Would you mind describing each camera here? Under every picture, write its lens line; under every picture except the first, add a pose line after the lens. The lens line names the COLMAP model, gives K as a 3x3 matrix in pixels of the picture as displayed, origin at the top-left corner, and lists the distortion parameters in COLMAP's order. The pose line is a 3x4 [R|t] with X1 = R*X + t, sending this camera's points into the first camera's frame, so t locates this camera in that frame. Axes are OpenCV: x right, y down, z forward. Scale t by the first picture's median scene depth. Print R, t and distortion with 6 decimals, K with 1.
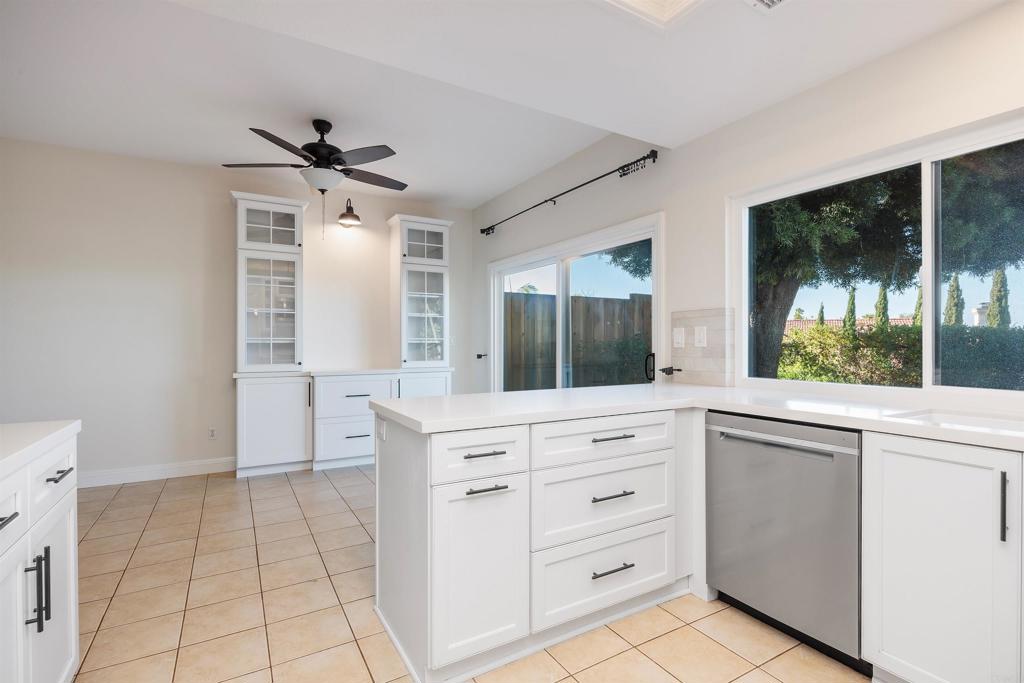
lens RADIAL K [[479.6, 0, 519.0], [0, 479.6, 341.2], [0, 0, 1]] dist [-0.002144, 0.000615]
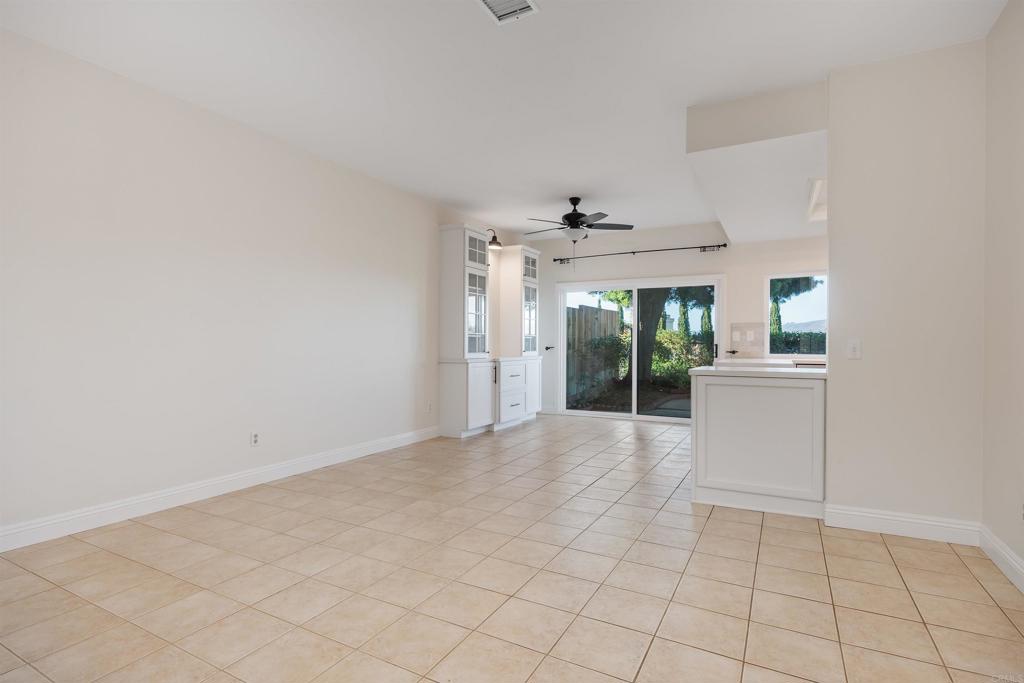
lens RADIAL K [[507.5, 0, 512.4], [0, 507.5, 340.3], [0, 0, 1]] dist [-0.006371, -0.000800]
pose [[0.854793, 0.006878, 0.518924, -1.046428], [-0.005975, 0.999976, -0.003412, 0.015112], [-0.518935, -0.000184, 0.854813, -0.239839]]
